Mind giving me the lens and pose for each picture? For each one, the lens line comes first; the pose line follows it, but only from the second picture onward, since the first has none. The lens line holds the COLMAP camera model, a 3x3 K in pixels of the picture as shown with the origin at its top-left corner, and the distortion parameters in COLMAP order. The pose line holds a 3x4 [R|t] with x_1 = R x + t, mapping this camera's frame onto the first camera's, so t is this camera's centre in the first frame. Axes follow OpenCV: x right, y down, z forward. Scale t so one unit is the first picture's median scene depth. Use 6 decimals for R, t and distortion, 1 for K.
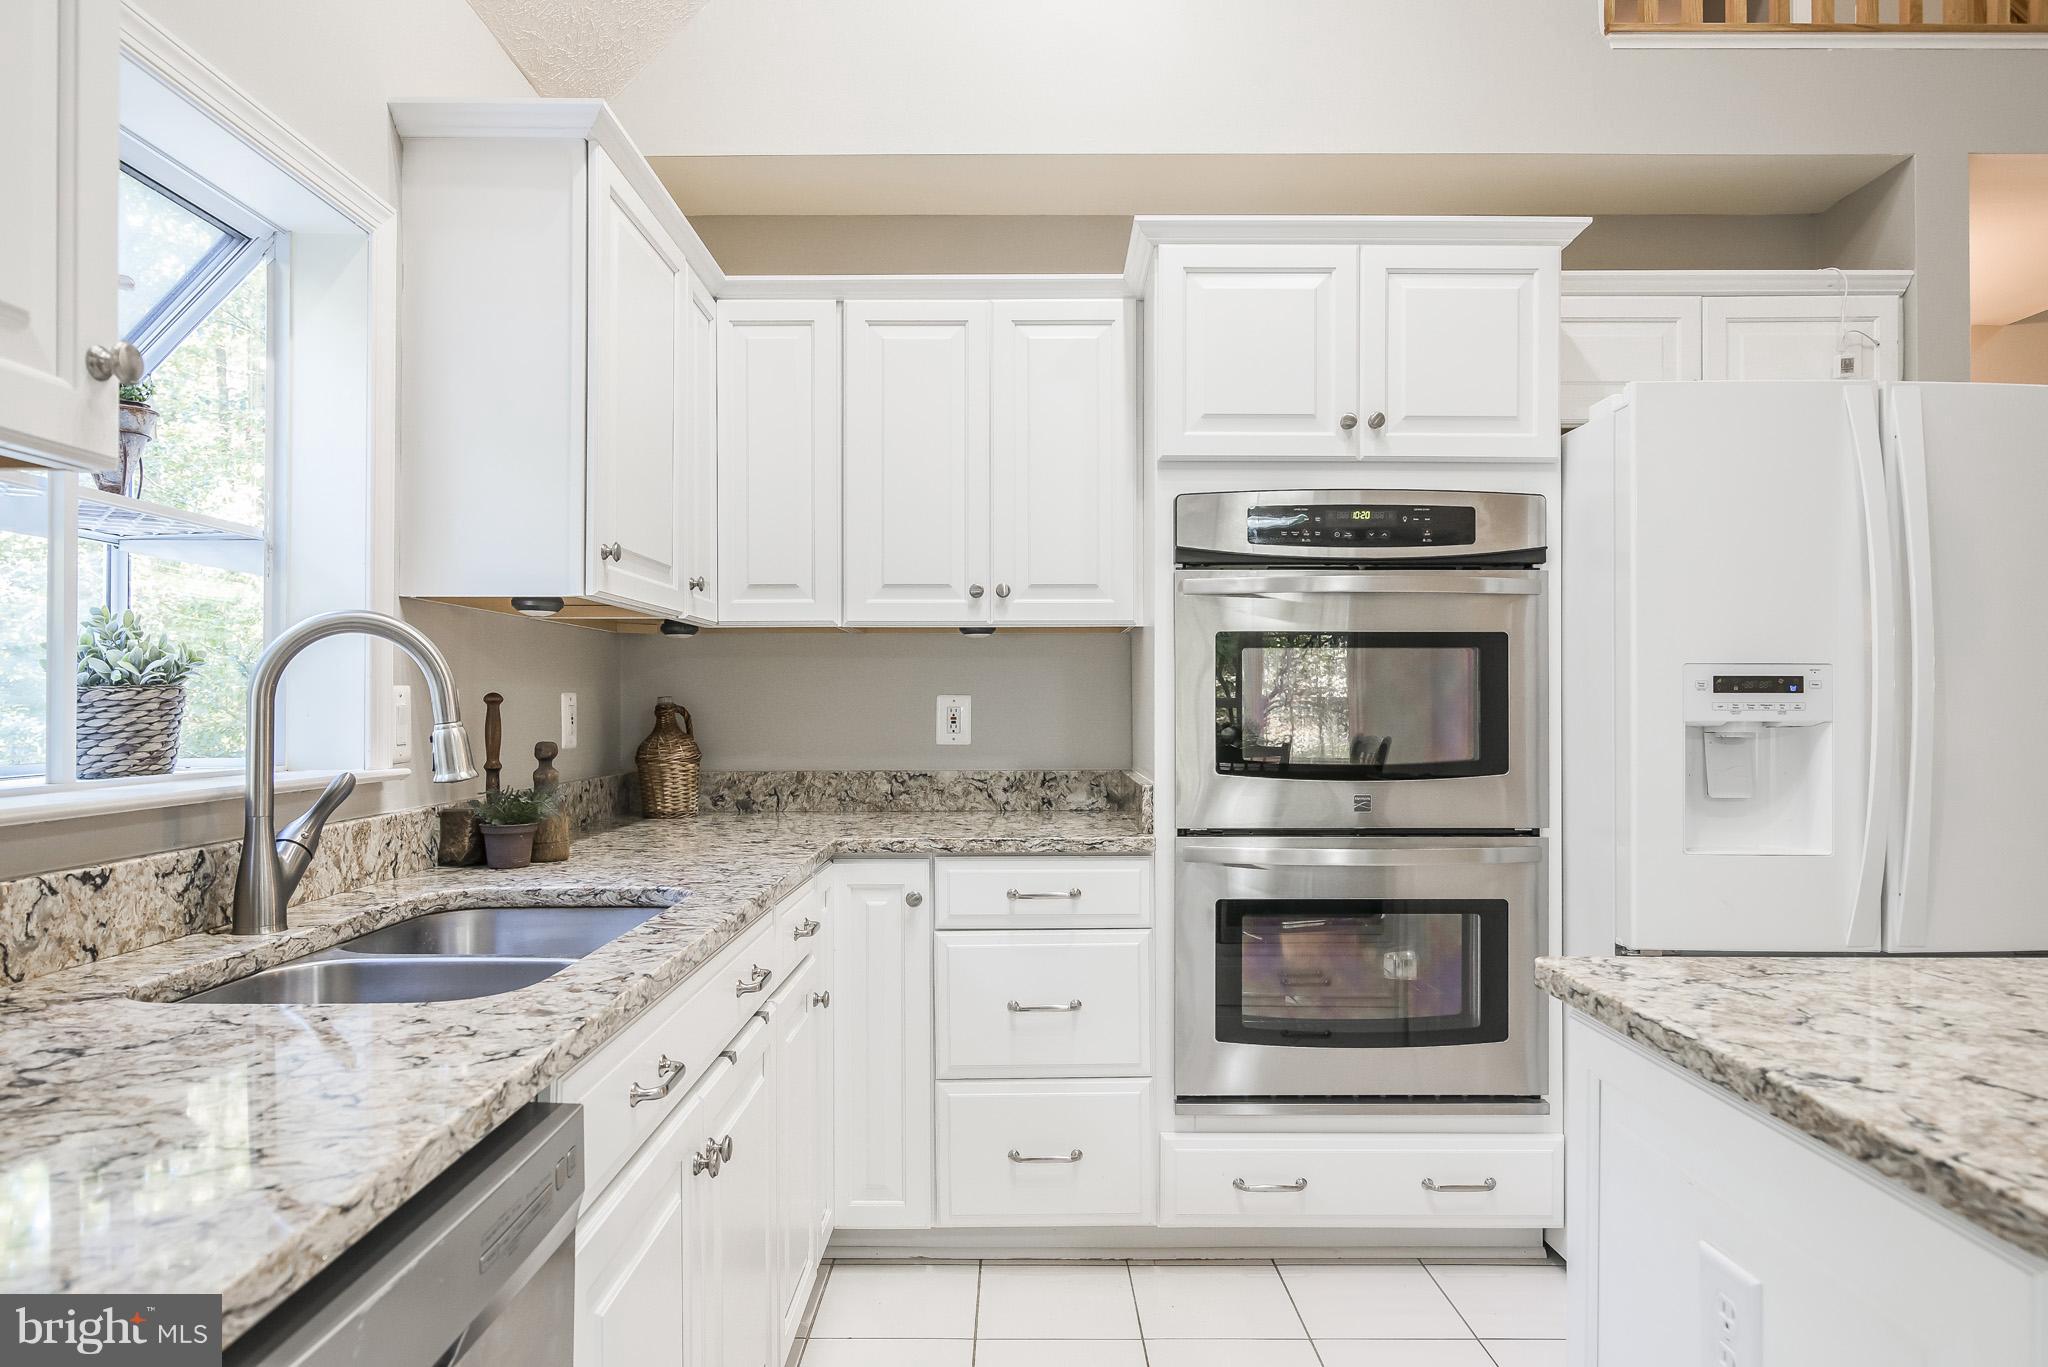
lens RADIAL K [[1241.9, 0, 1022.7], [0, 1241.9, 700.1], [0, 0, 1]] dist [-0.008663, 0.000561]
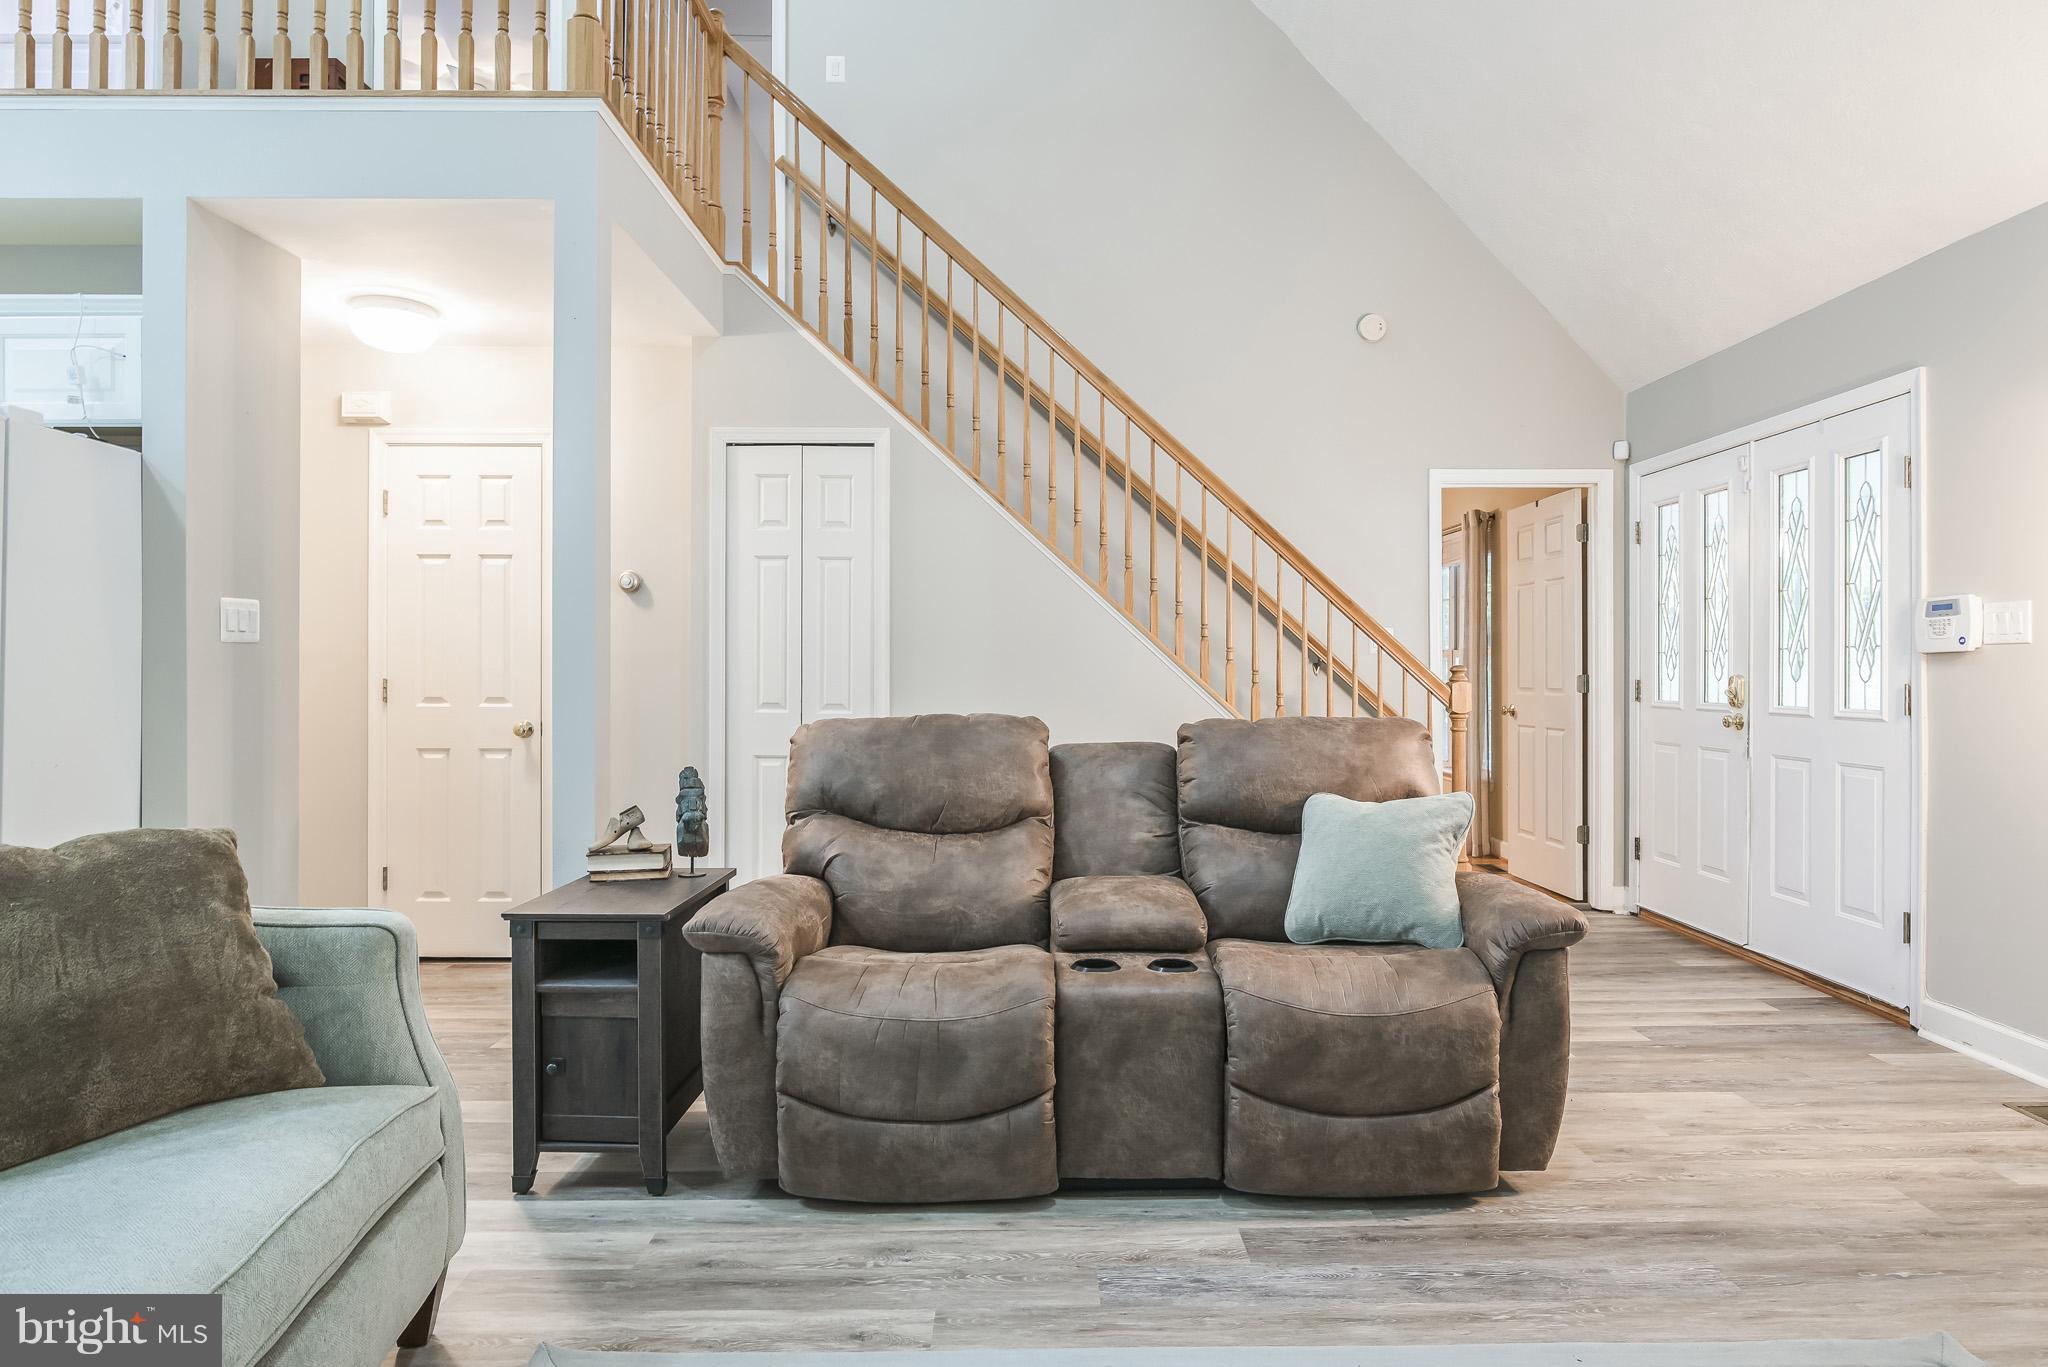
lens RADIAL K [[1136.5, 0, 1035.1], [0, 1136.5, 669.7], [0, 0, 1]] dist [-0.025709, -0.001044]
pose [[0.999584, 0.002518, 0.028731, 1.708329], [-0.002700, 0.999976, 0.006307, 0.003700], [-0.028714, -0.006382, 0.999567, -0.106683]]
